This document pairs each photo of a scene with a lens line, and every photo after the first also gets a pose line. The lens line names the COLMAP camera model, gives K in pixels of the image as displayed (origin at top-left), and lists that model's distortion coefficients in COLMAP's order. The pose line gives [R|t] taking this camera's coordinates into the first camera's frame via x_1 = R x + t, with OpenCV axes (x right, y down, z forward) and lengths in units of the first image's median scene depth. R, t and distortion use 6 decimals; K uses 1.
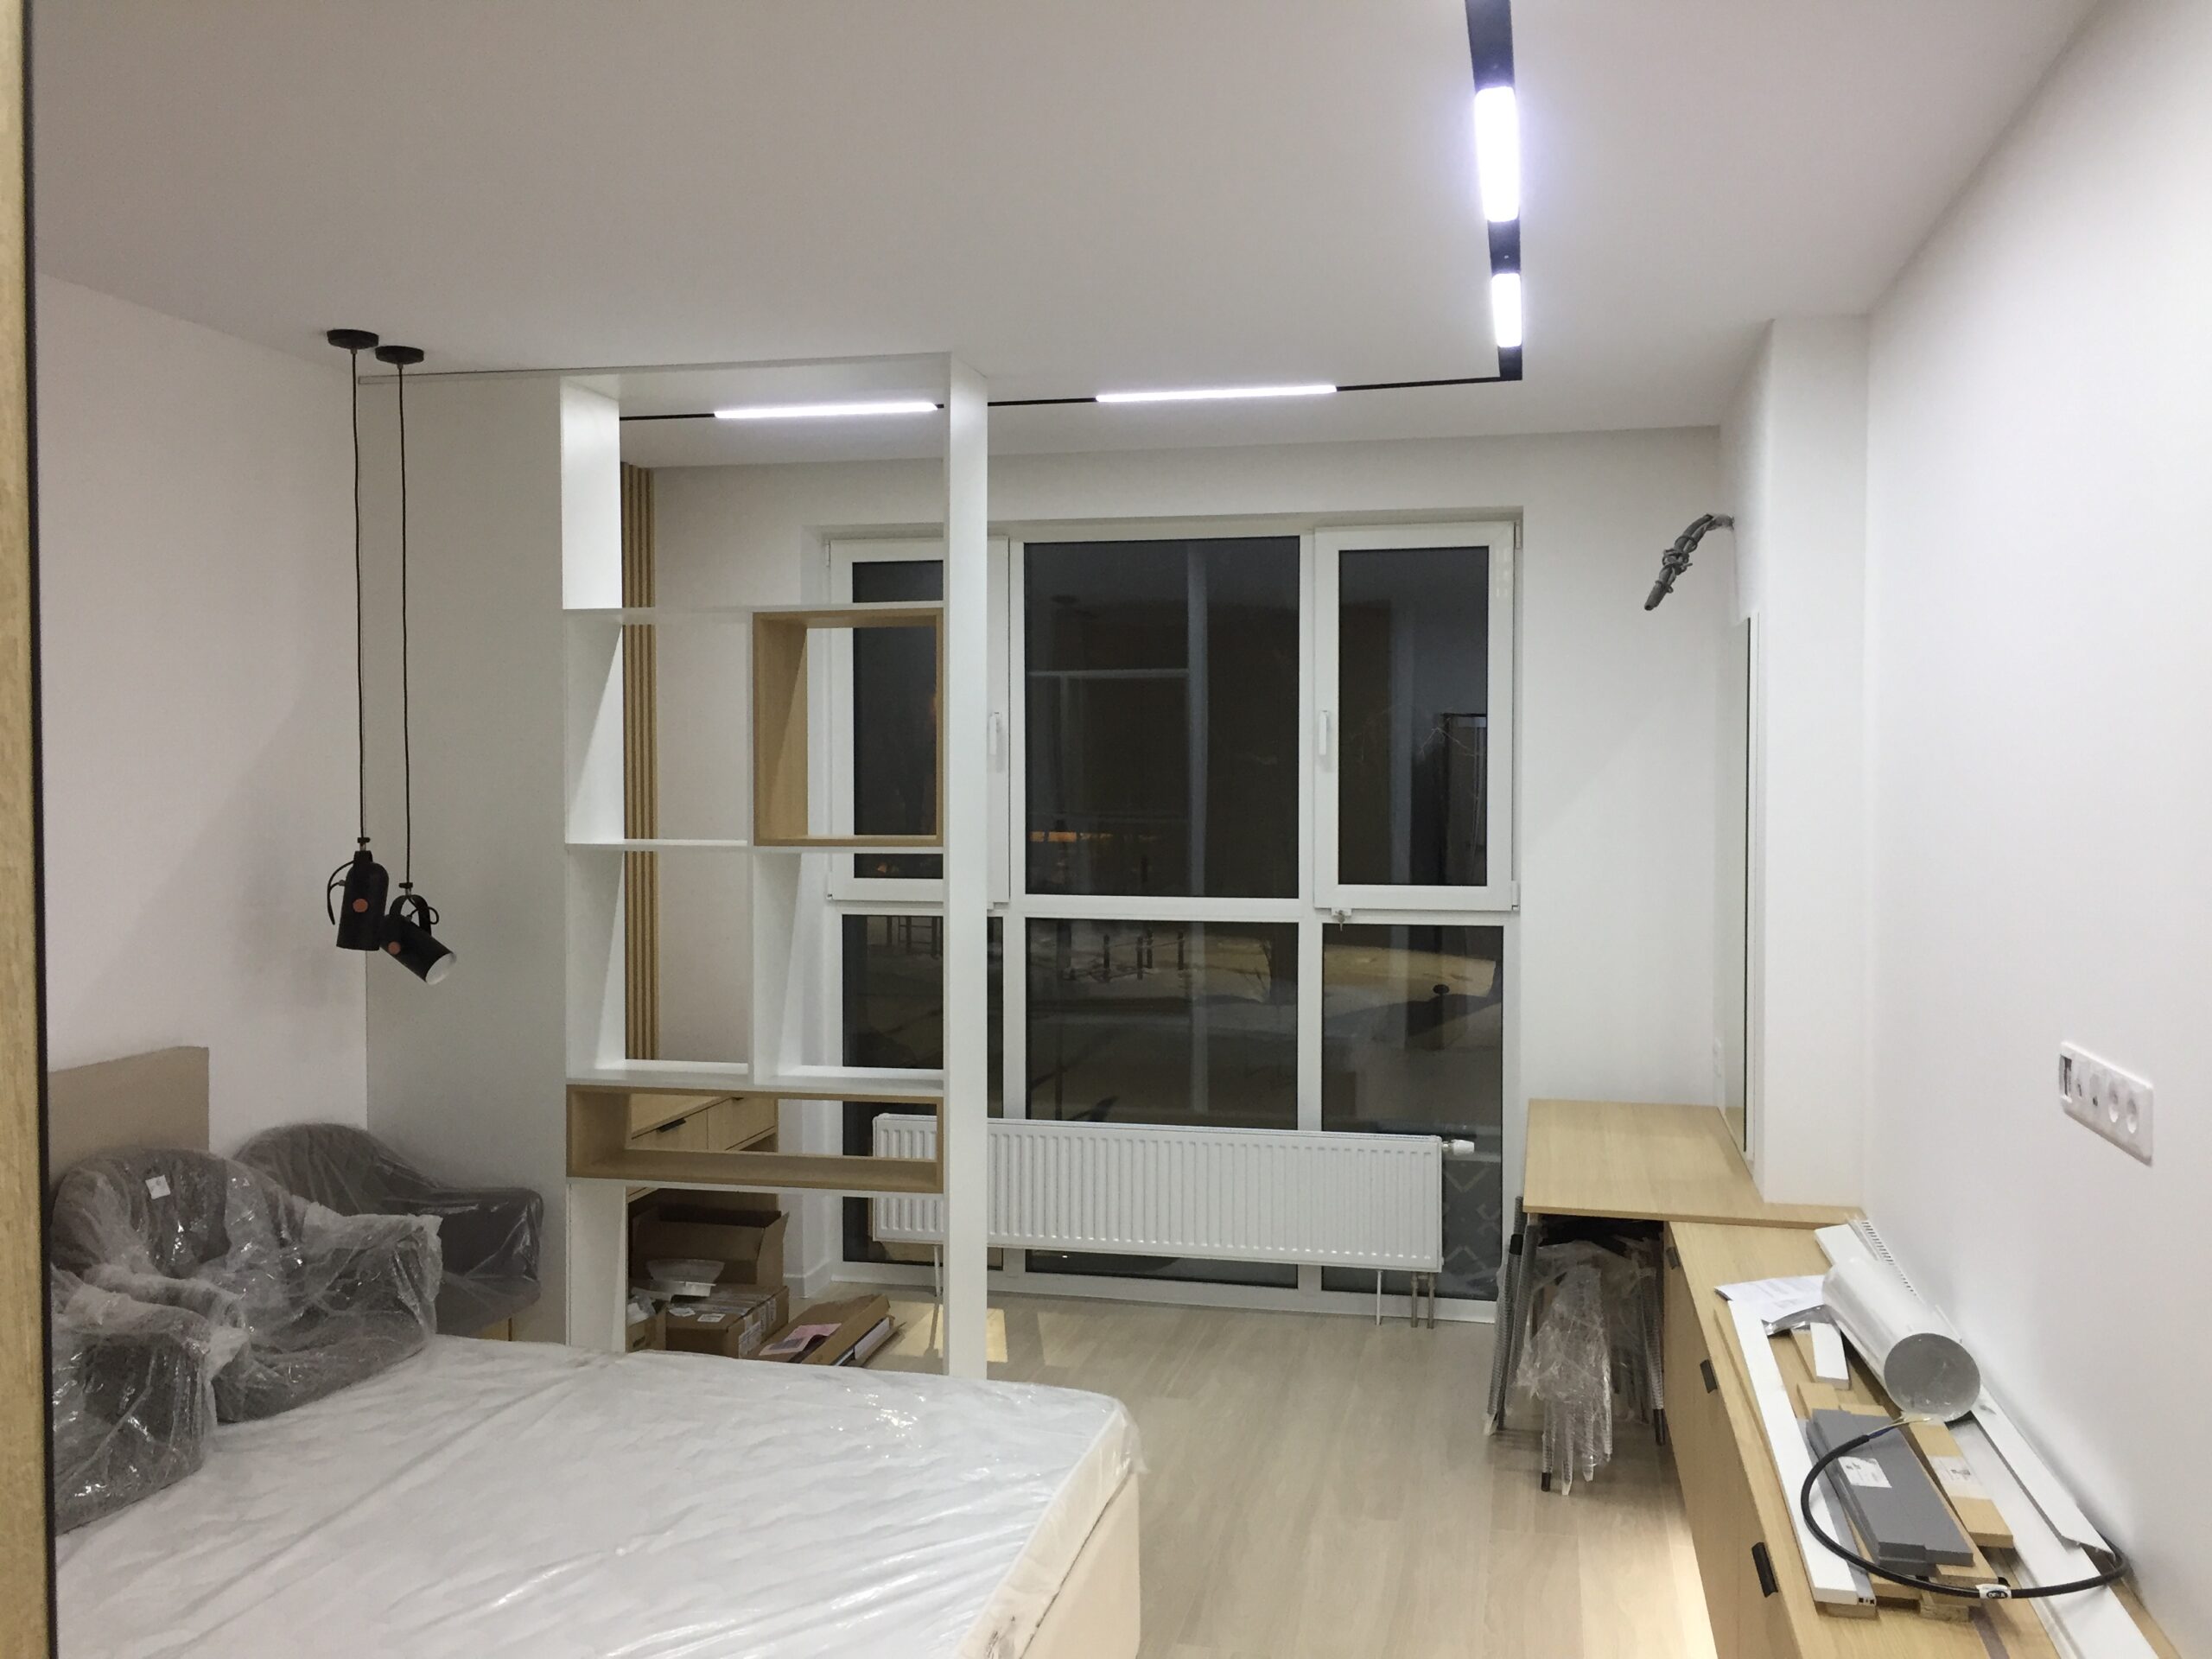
lens RADIAL K [[1872.1, 0, 1104.0], [0, 1872.1, 825.2], [0, 0, 1]] dist [0.078536, -0.105089]
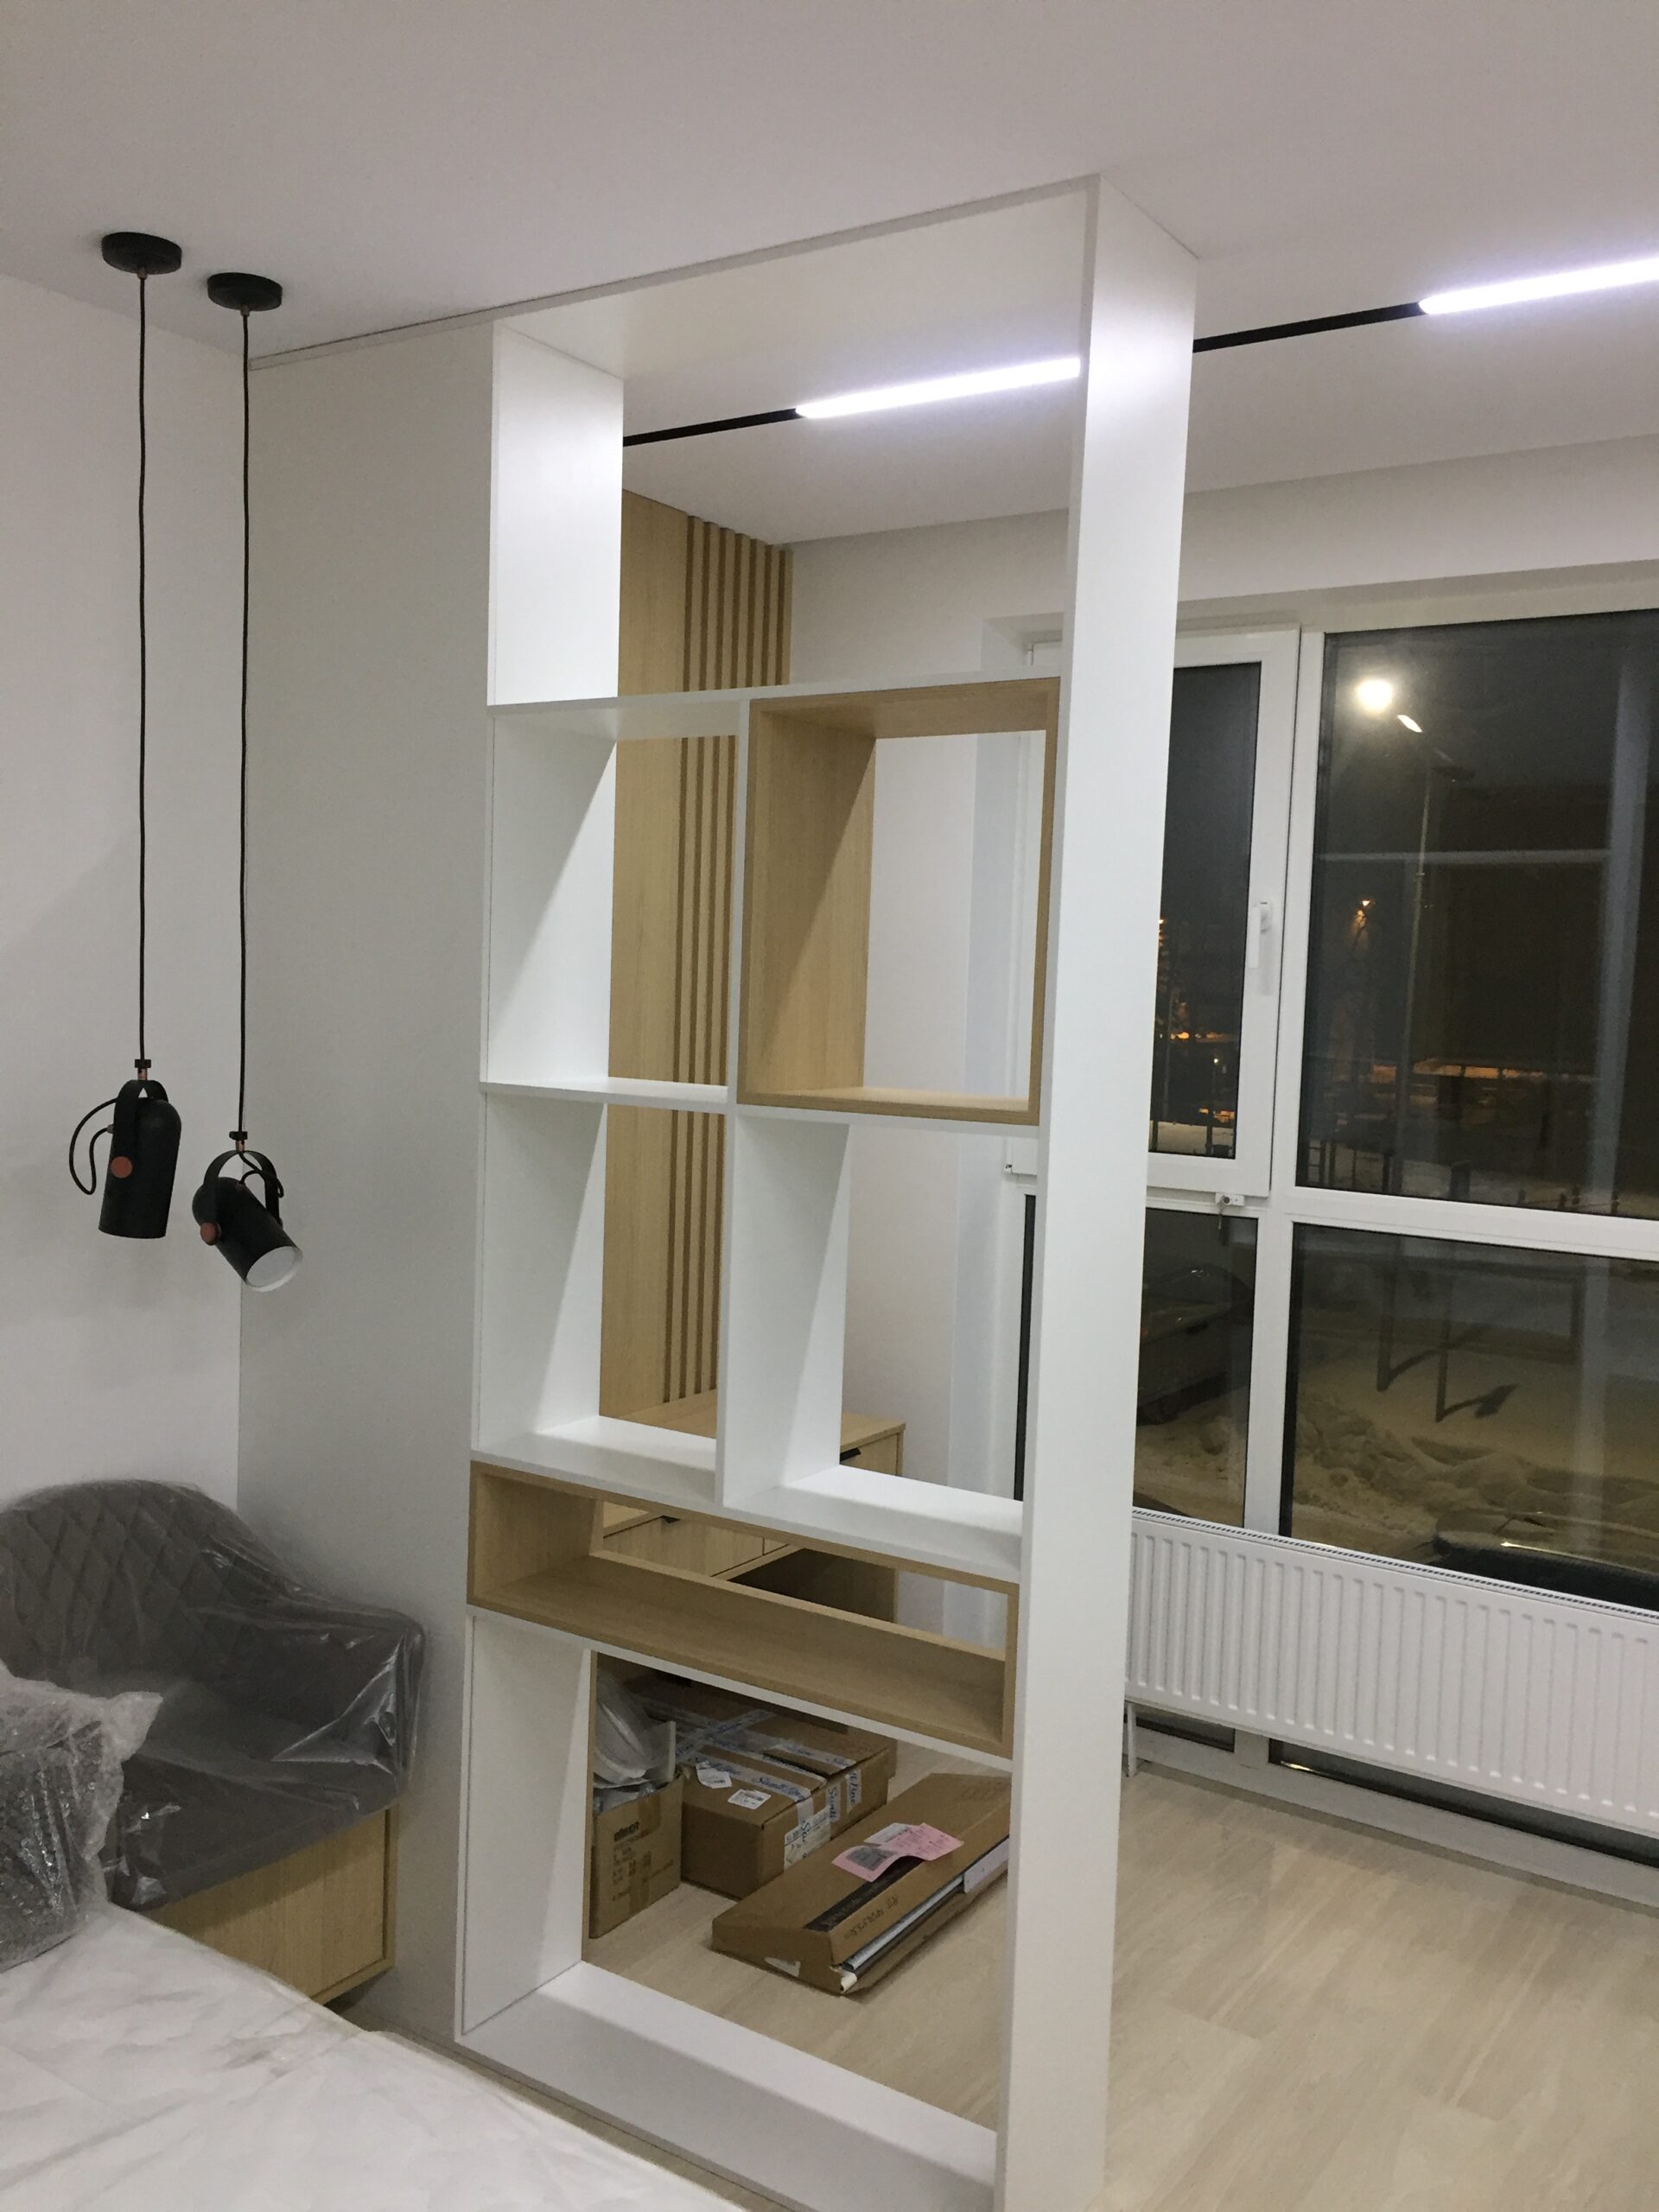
lens RADIAL K [[1872.1, 0, 829.1], [0, 1872.1, 1114.2], [0, 0, 1]] dist [0.078536, -0.105089]
pose [[0.935898, 0.057576, -0.347534, 0.041527], [-0.044886, 0.998002, 0.044463, -0.012740], [0.349399, -0.026013, 0.936613, 0.450628]]
